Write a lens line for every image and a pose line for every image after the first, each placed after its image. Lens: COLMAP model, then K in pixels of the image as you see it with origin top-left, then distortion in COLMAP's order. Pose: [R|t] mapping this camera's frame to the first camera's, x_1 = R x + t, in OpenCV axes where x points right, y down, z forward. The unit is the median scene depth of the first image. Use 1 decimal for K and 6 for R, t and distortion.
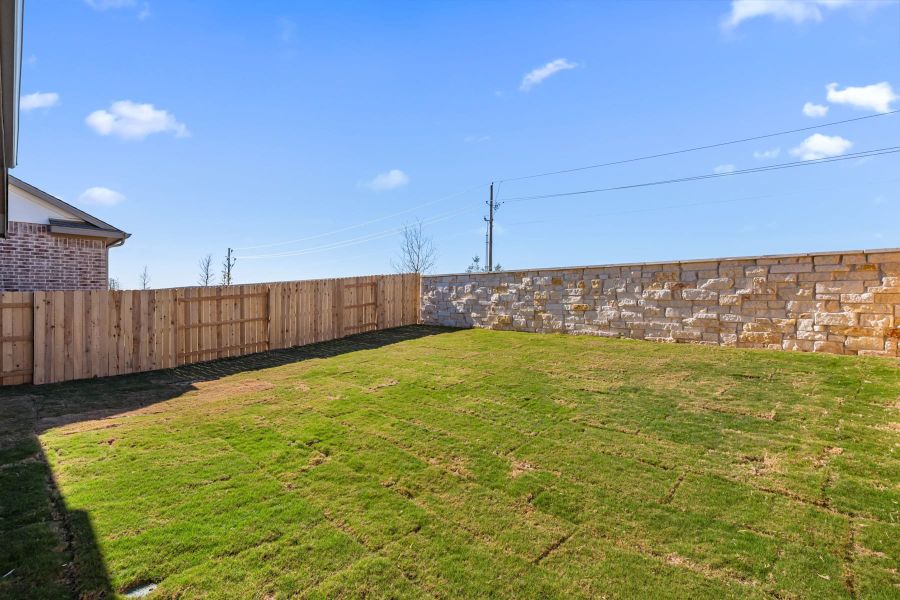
lens RADIAL K [[423.3, 0, 448.8], [0, 423.3, 328.0], [0, 0, 1]] dist [0.000980, -0.003933]
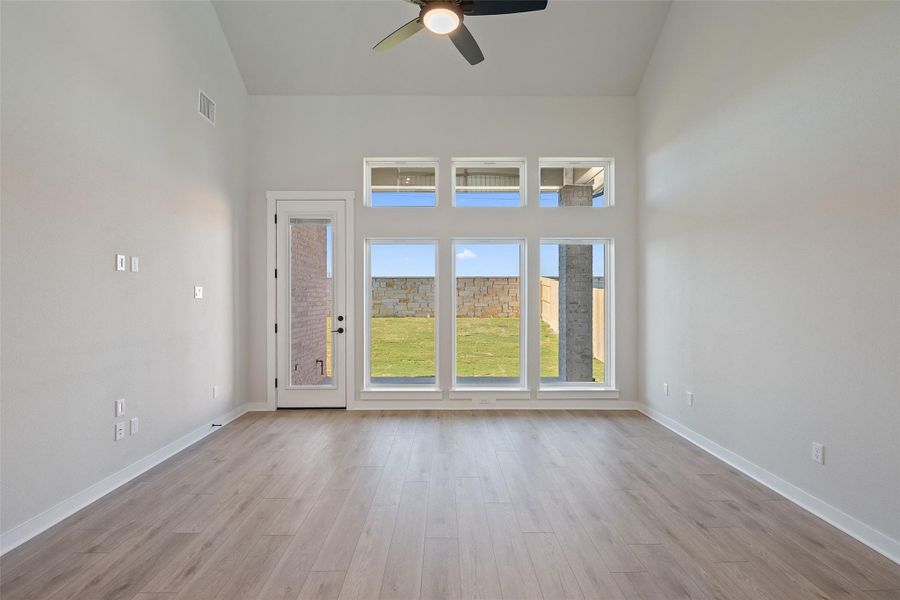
lens RADIAL K [[411.2, 0, 449.7], [0, 411.2, 298.7], [0, 0, 1]] dist [0.002393, -0.005620]
pose [[0.705609, -0.005232, 0.708582, -0.755502], [0.049328, 0.997910, -0.041753, 0.022297], [-0.706882, 0.064414, 0.704392, -0.302466]]
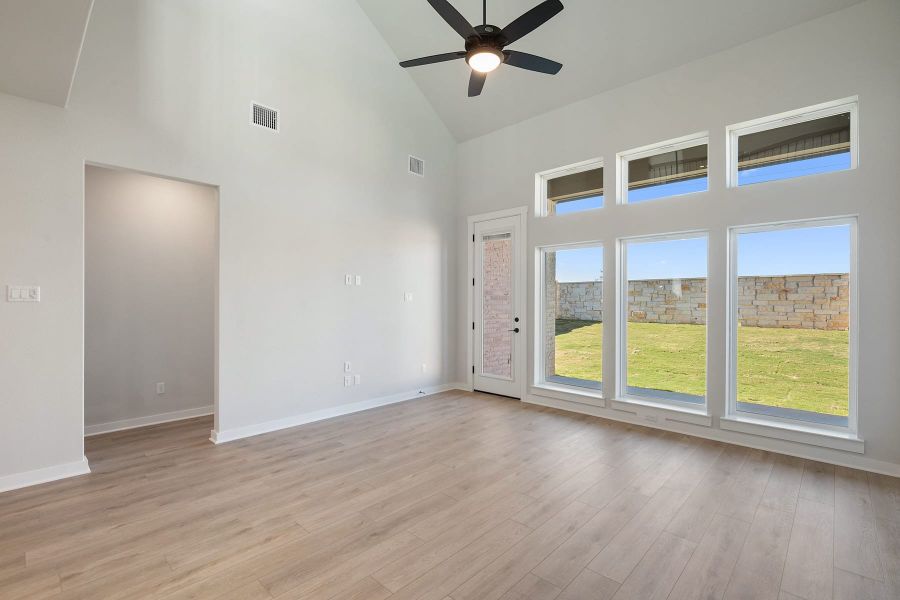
lens RADIAL K [[411.2, 0, 448.3], [0, 411.2, 305.3], [0, 0, 1]] dist [0.002393, -0.005620]
pose [[0.999903, -0.000350, 0.013895, -0.610667], [0.001130, 0.998418, -0.056210, 0.029991], [-0.013853, 0.056221, 0.998322, -0.411414]]
